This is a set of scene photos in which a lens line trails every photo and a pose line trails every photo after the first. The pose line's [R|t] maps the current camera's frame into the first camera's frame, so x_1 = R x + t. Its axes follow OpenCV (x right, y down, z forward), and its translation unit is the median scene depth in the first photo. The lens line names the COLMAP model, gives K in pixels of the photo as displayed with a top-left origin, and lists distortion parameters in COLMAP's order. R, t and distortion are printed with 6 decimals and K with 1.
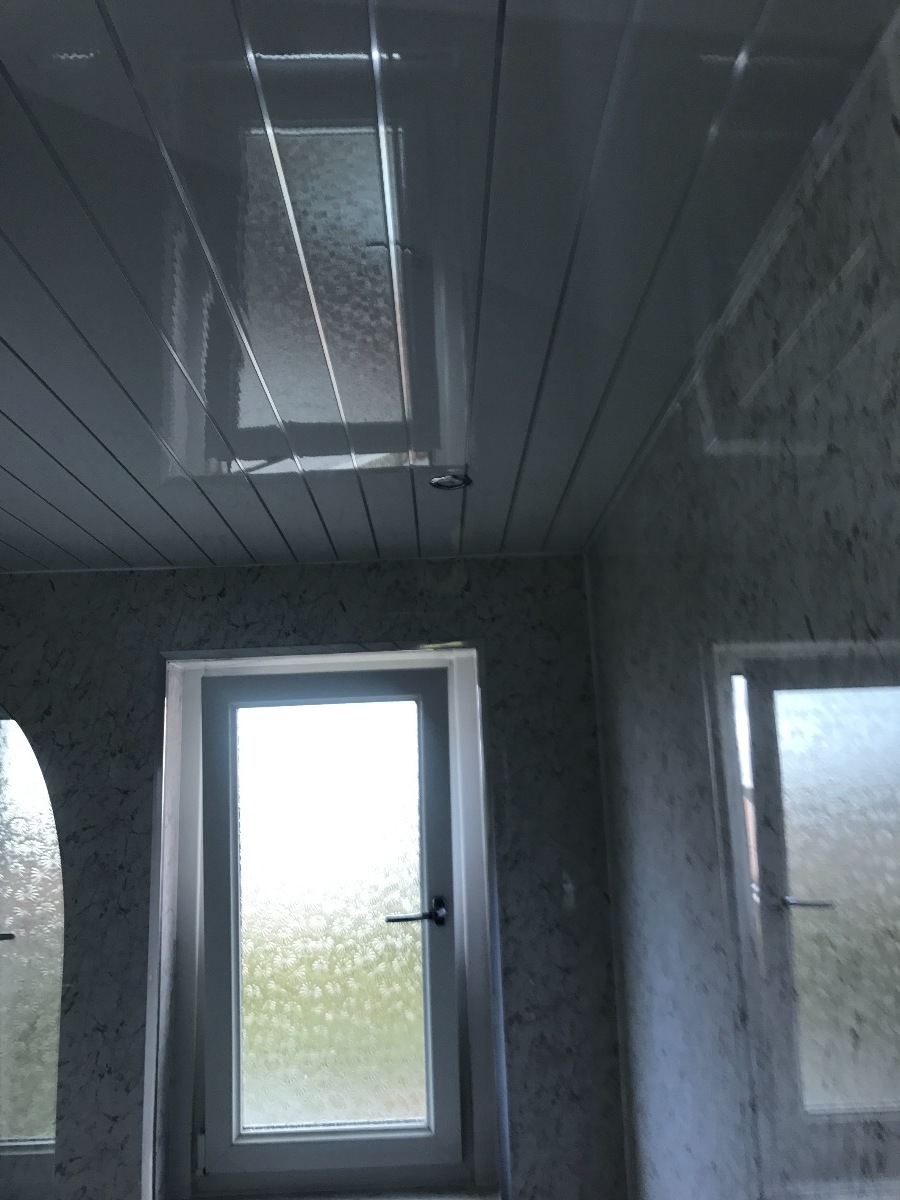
lens RADIAL K [[969.9, 0, 450.0], [0, 969.9, 600.0], [0, 0, 1]] dist [0.011555, 0.001069]
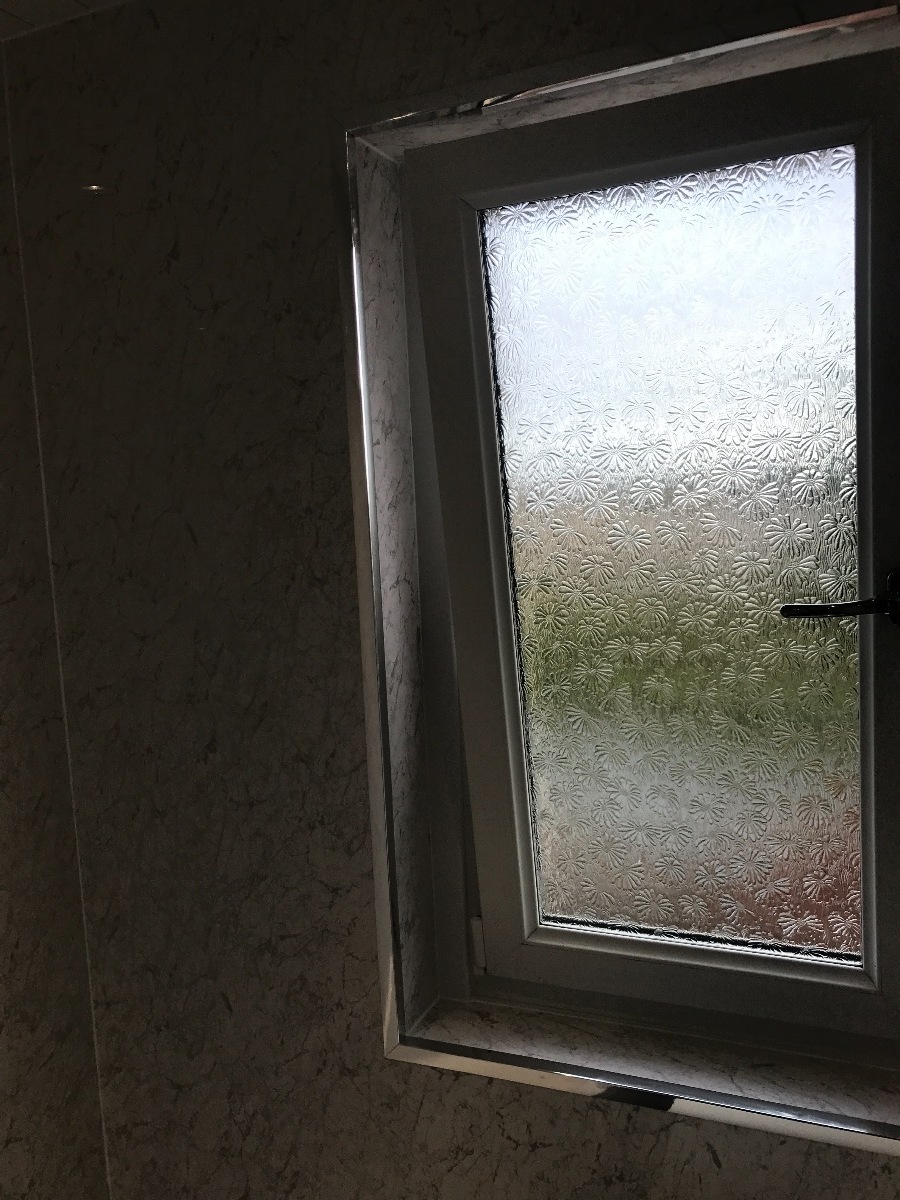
lens RADIAL K [[968.5, 0, 454.2], [0, 968.5, 596.8], [0, 0, 1]] dist [0.012682, -0.001558]
pose [[0.917356, 0.027398, -0.397123, -0.023113], [0.101230, 0.948774, 0.299299, 0.154773], [0.384981, -0.314764, 0.867590, 0.499458]]
